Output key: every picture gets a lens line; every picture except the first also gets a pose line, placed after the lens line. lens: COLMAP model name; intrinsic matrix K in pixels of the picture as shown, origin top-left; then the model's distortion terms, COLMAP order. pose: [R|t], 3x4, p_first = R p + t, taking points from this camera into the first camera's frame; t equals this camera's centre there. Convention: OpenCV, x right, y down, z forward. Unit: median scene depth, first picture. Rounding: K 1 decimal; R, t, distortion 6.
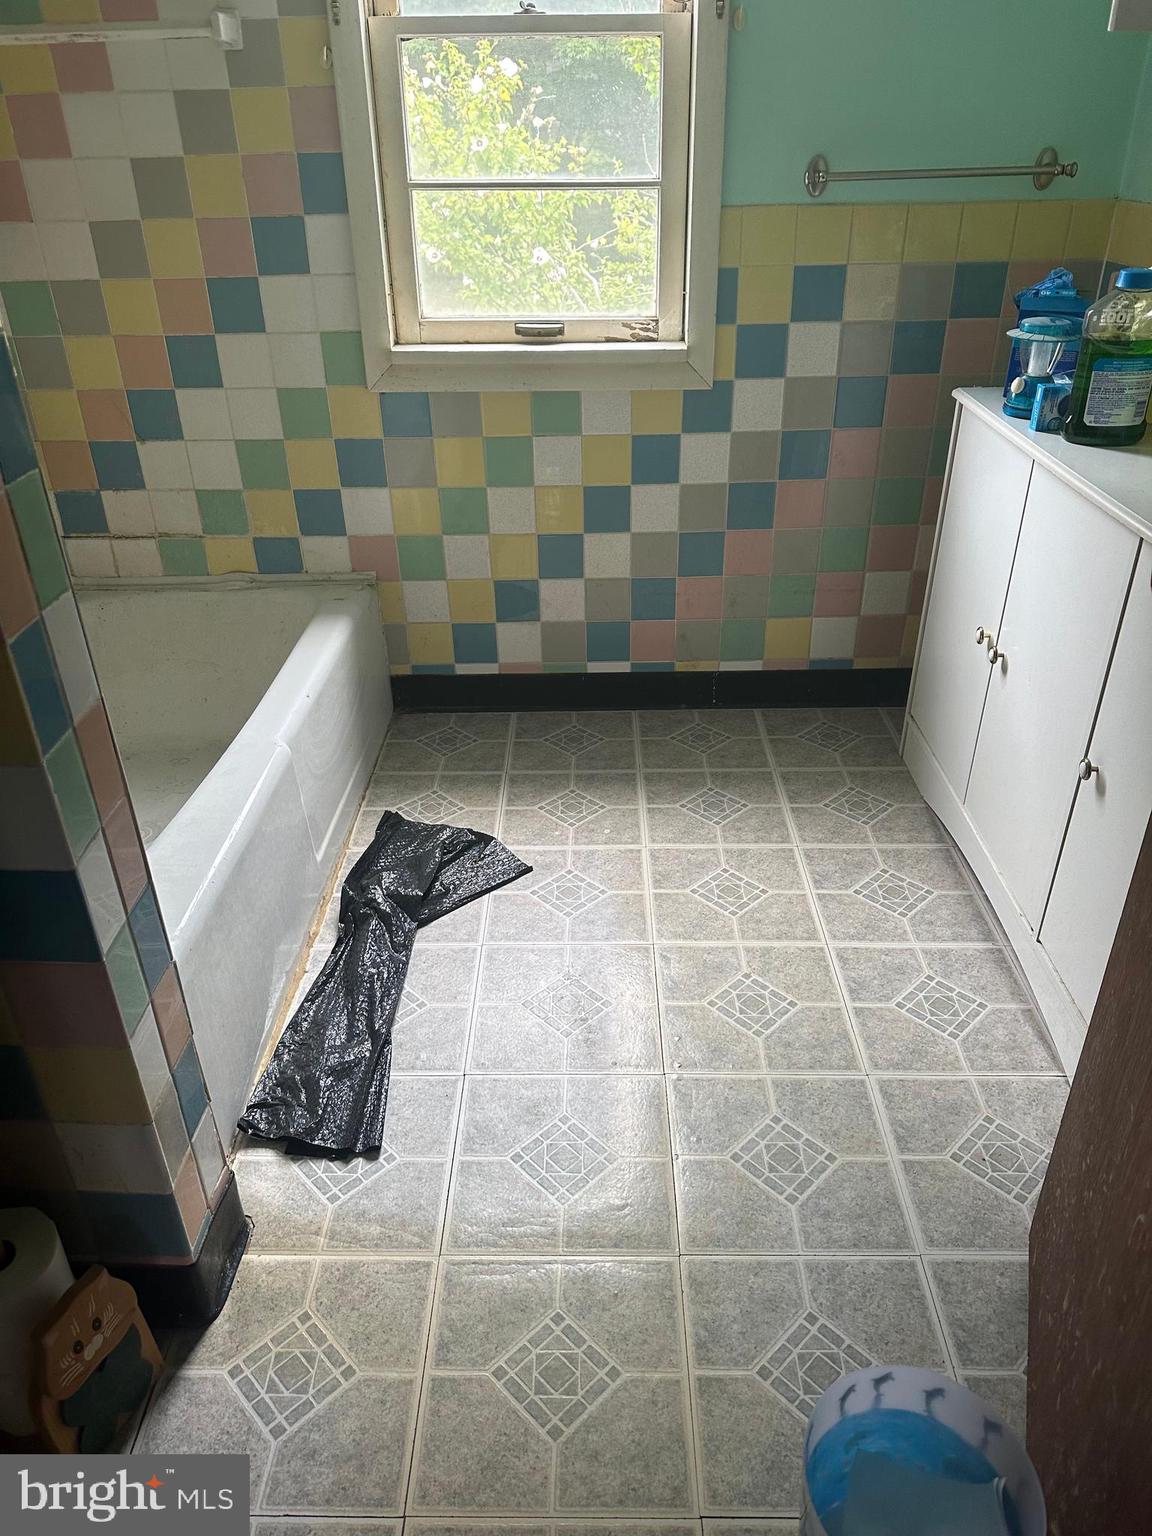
lens RADIAL K [[1080.1, 0, 584.6], [0, 1080.1, 766.3], [0, 0, 1]] dist [0.033382, -0.054907]
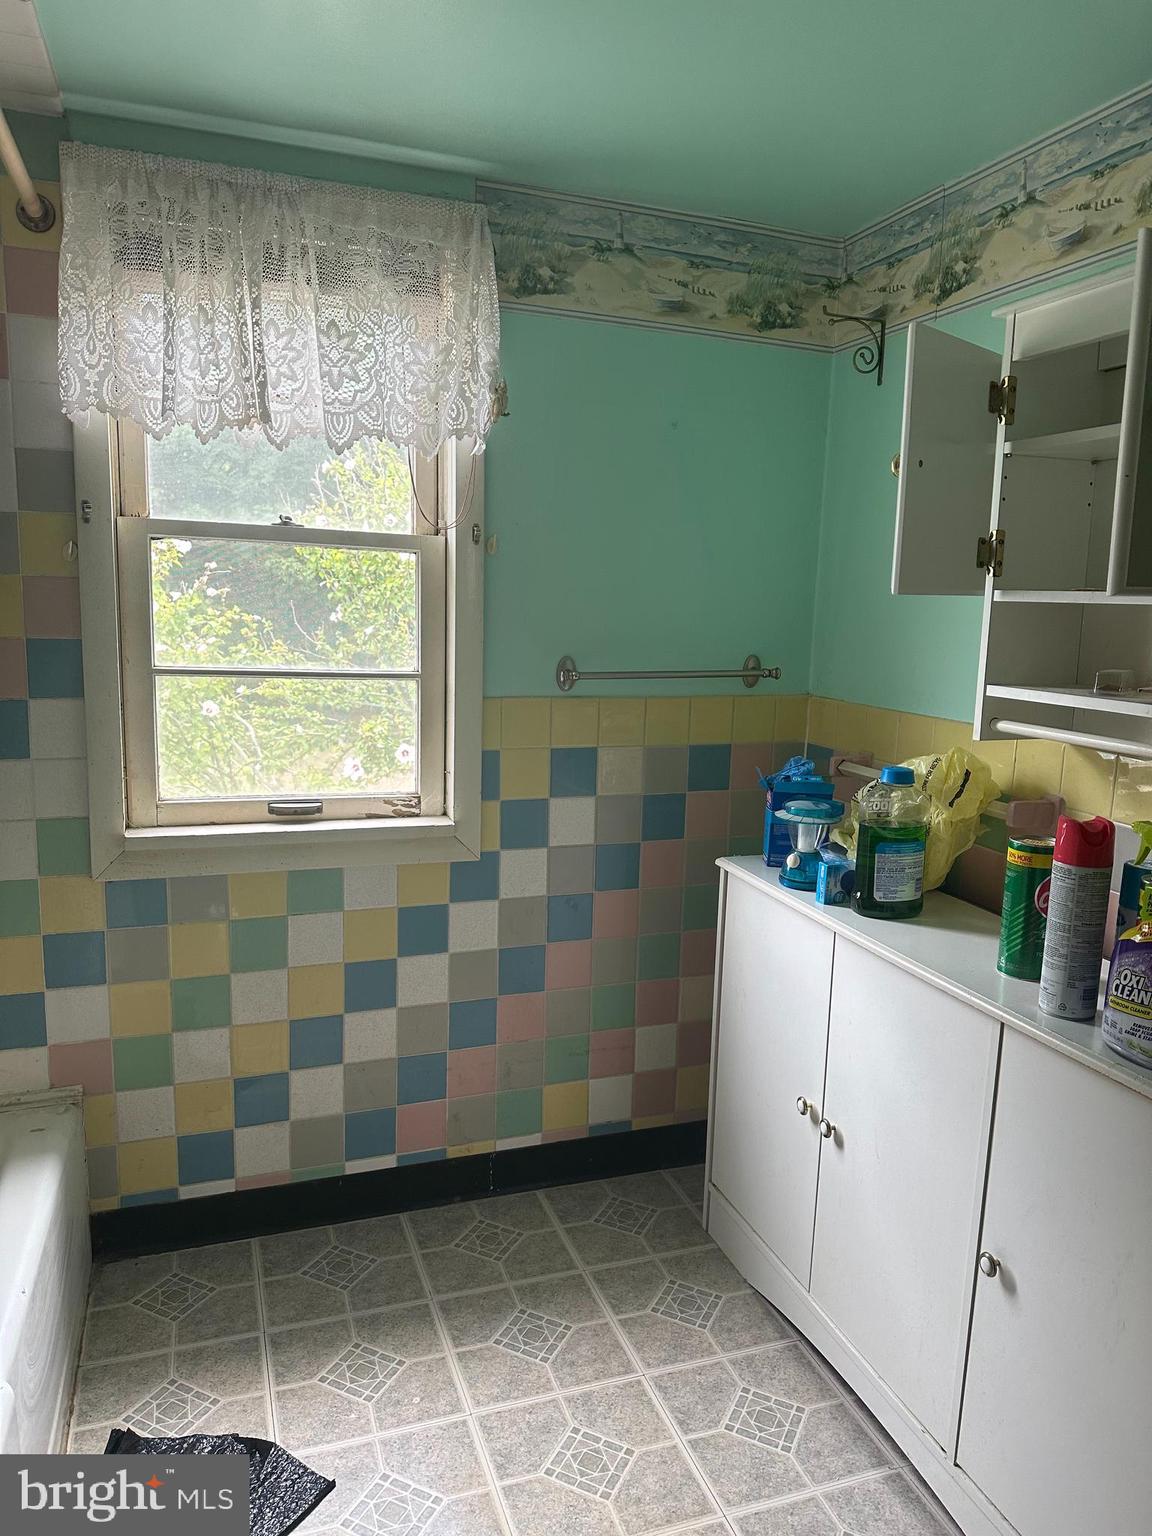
lens RADIAL K [[1066.2, 0, 576.0], [0, 1066.2, 768.0], [0, 0, 1]] dist [0.102931, -0.115969]
pose [[0.938898, -0.012025, 0.343984, -0.138464], [0.133241, 0.934169, -0.331021, -0.093239], [-0.317359, 0.356628, 0.878692, 0.082669]]
